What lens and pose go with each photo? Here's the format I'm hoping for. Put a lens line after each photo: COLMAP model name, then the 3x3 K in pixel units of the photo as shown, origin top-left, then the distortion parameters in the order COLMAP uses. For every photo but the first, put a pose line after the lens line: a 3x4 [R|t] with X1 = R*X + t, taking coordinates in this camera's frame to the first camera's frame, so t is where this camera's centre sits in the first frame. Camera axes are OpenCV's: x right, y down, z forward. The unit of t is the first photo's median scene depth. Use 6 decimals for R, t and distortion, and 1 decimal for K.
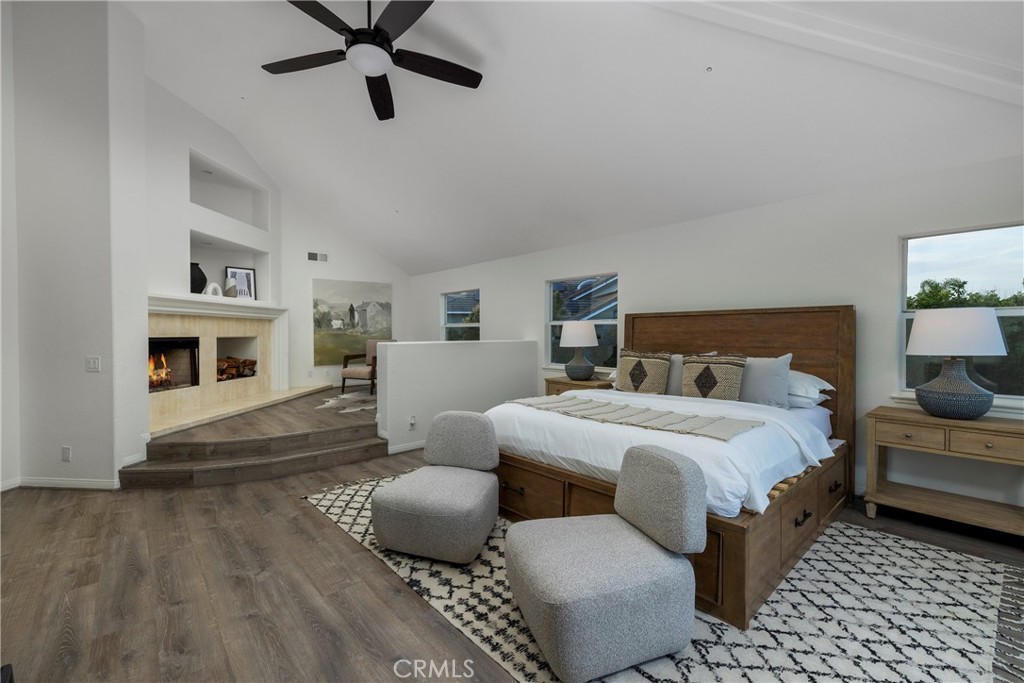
lens RADIAL K [[438.7, 0, 511.6], [0, 438.7, 334.5], [0, 0, 1]] dist [-0.000349, 0.000058]
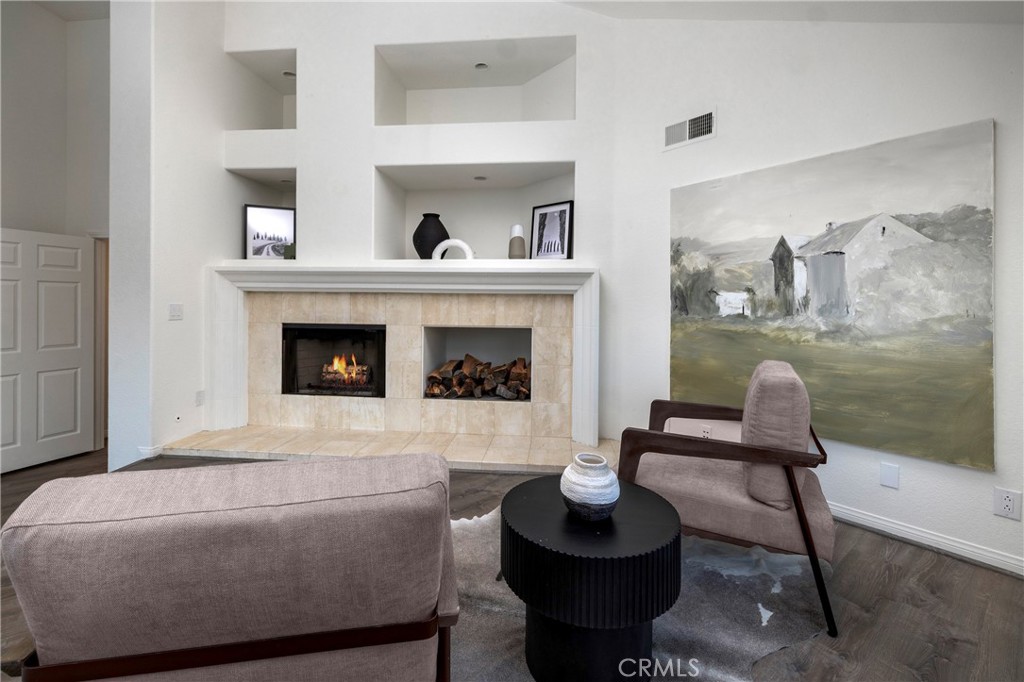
lens RADIAL K [[434.1, 0, 480.9], [0, 434.1, 308.2], [0, 0, 1]] dist [0.001549, -0.000028]
pose [[-0.045534, 0.013146, -0.998876, -0.053192], [-0.016481, 0.999767, 0.013909, -0.023859], [0.998827, 0.017095, -0.045307, 0.912441]]
